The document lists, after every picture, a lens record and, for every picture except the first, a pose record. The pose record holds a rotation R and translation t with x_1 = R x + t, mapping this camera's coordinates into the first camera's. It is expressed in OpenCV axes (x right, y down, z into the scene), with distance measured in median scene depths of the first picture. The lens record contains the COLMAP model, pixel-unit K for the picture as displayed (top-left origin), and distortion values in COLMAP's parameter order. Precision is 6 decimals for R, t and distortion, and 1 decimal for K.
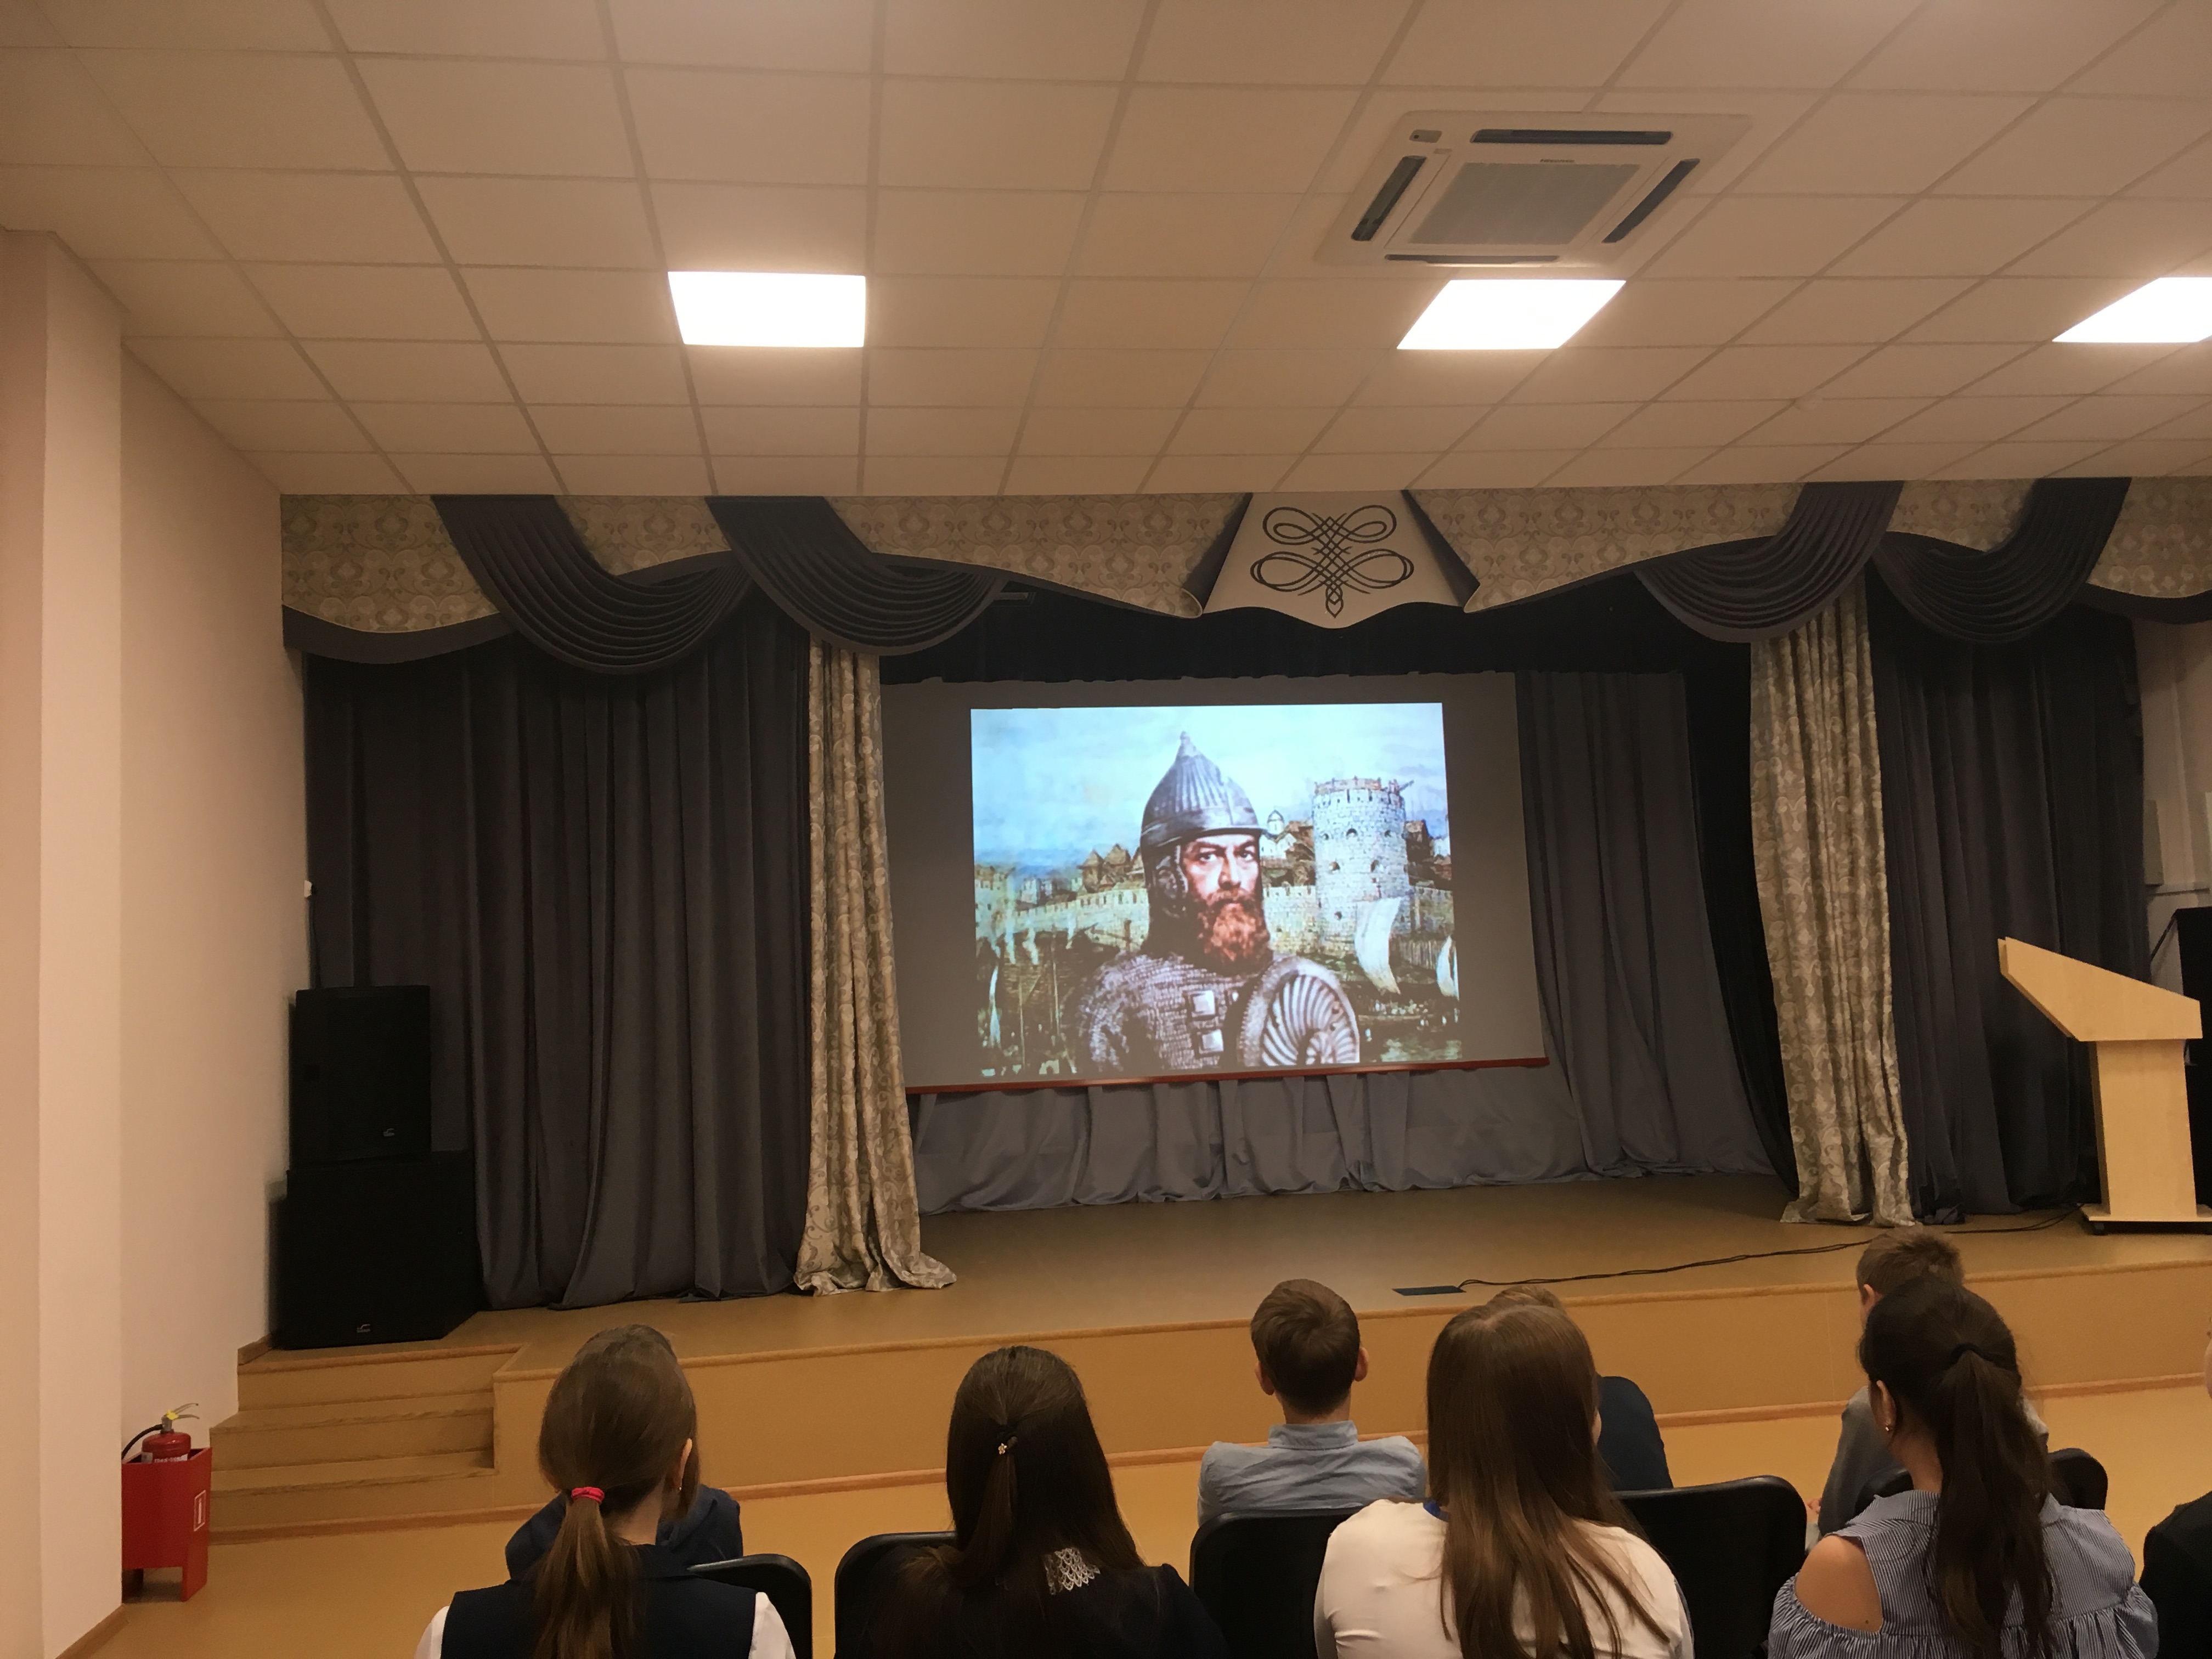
lens RADIAL K [[1913.4, 0, 1055.9], [0, 1913.4, 810.3], [0, 0, 1]] dist [0.096544, -0.162363]
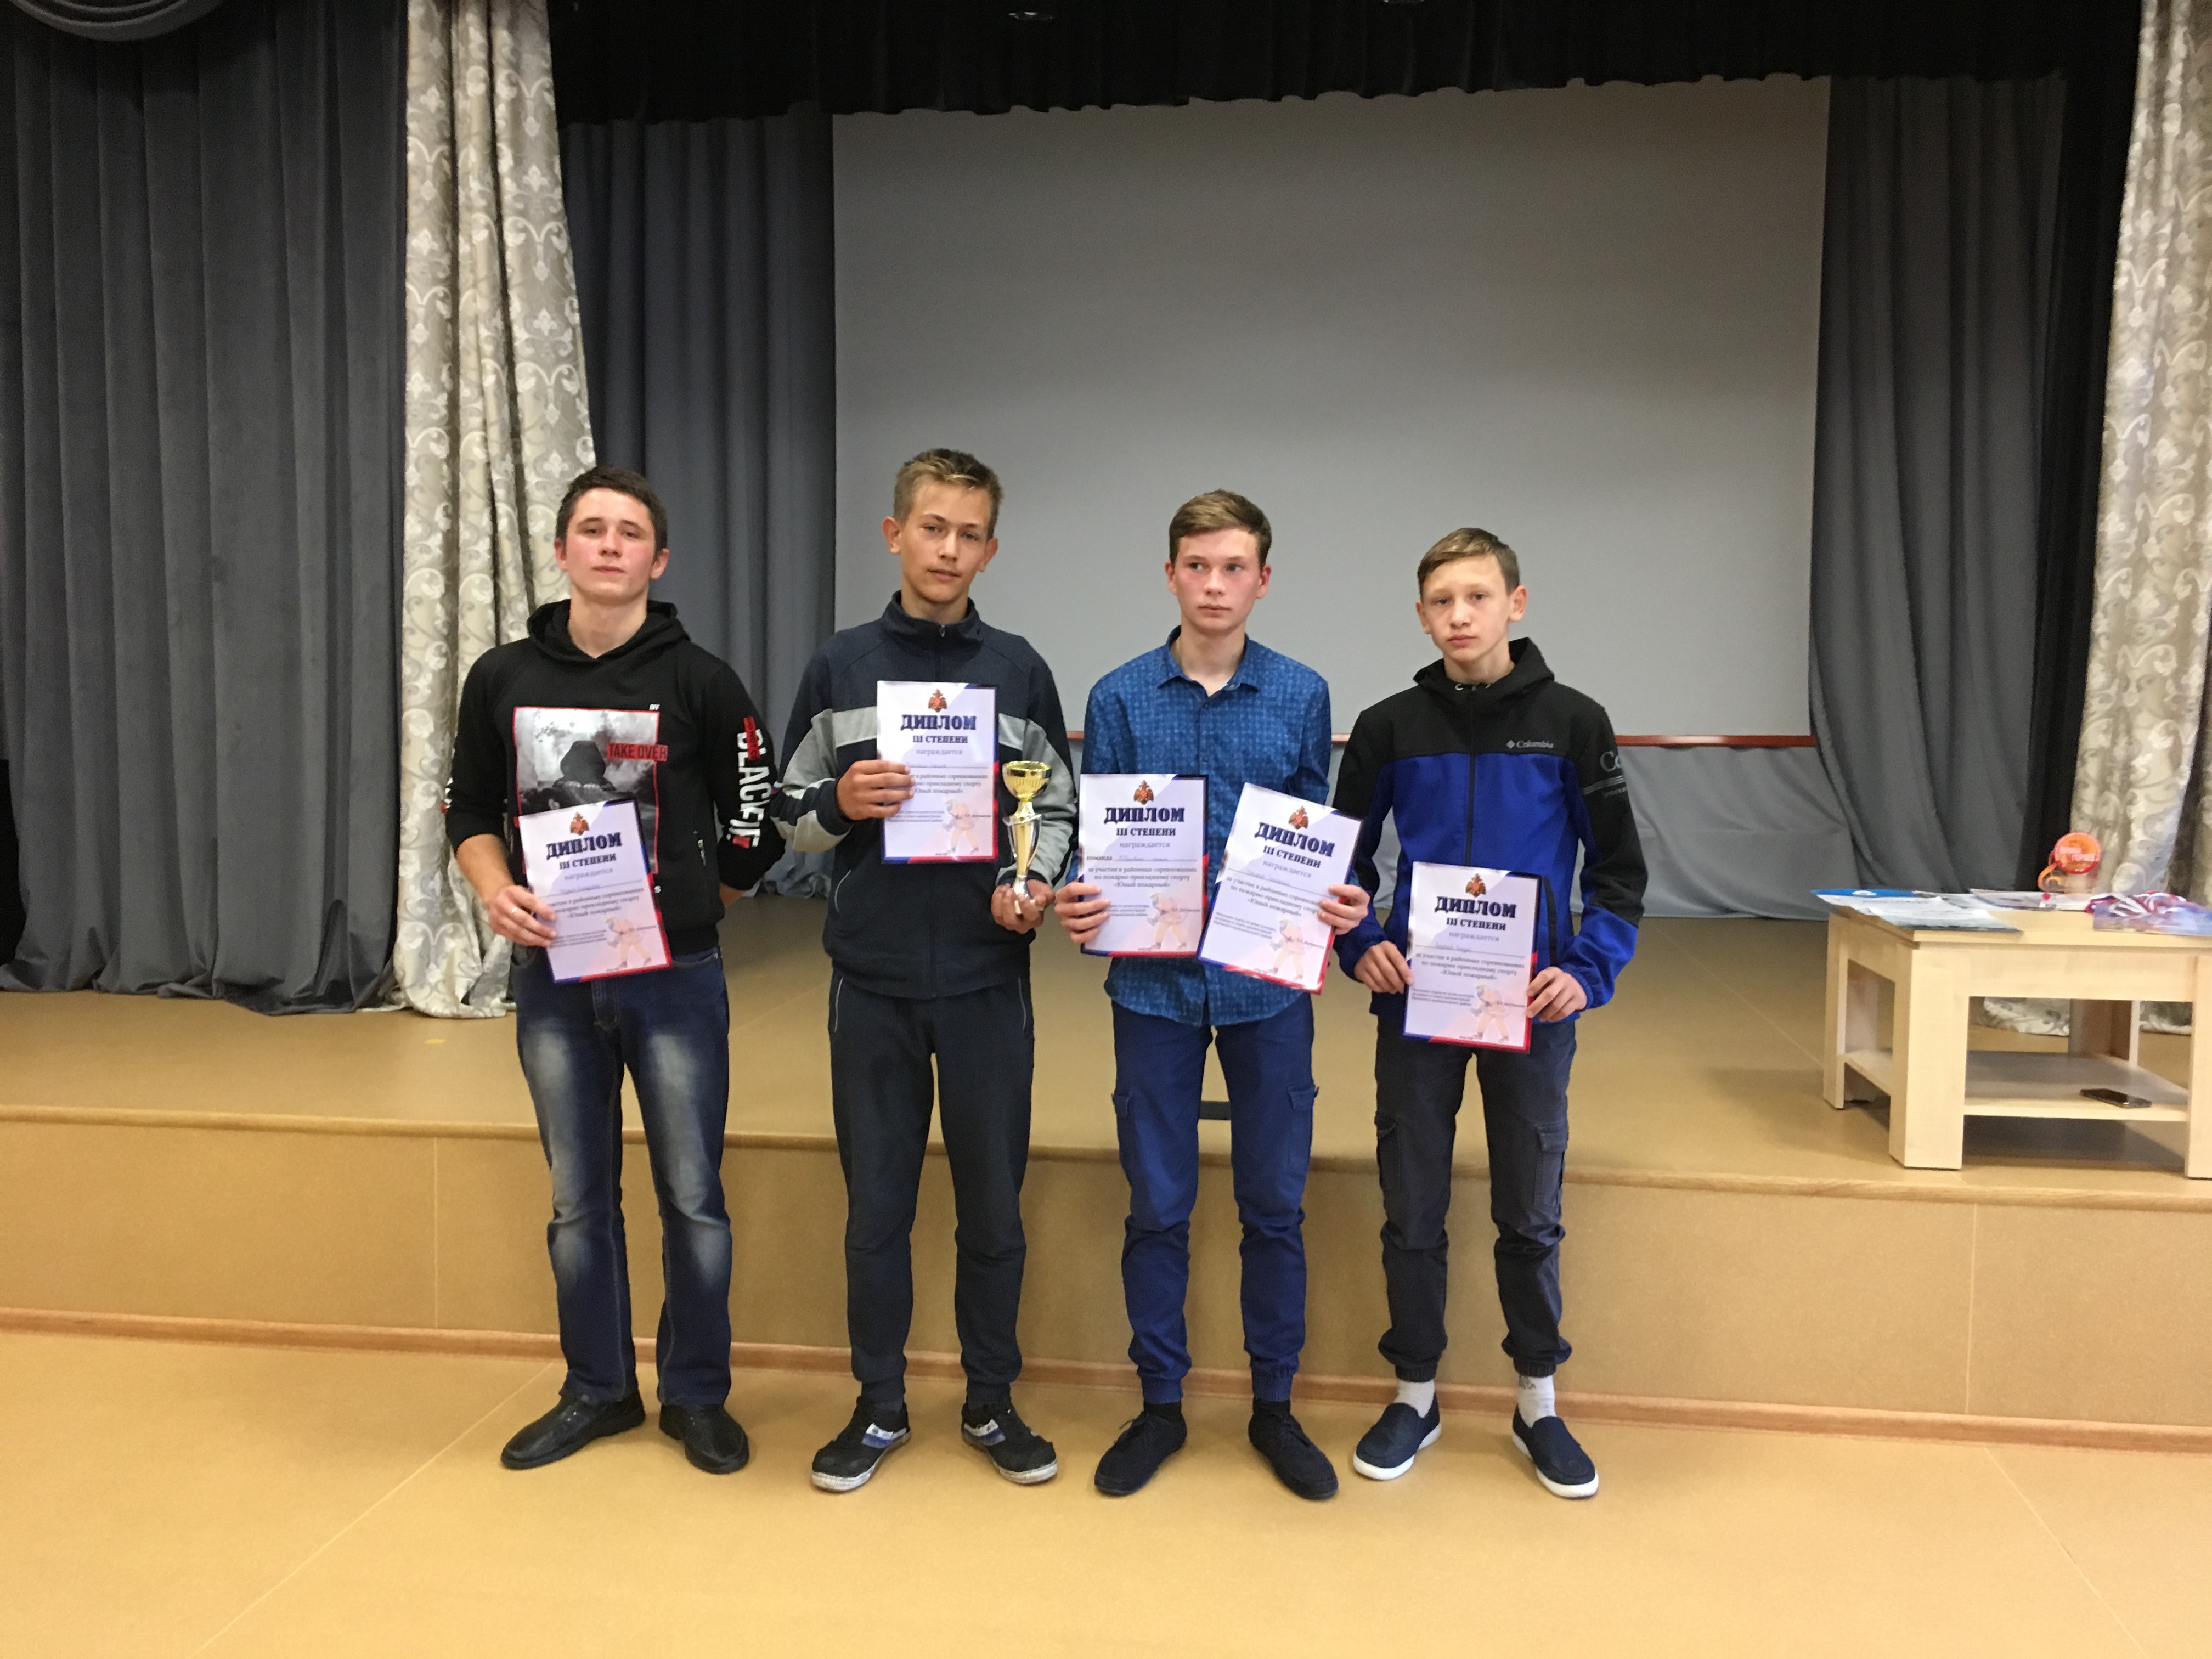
lens RADIAL K [[1913.4, 0, 1110.7], [0, 1913.4, 828.5], [0, 0, 1]] dist [0.096544, -0.162363]
pose [[0.972248, 0.066578, -0.224279, 0.235948], [-0.025207, 0.982882, 0.182502, 0.058553], [0.232591, -0.171784, 0.957284, 0.396574]]
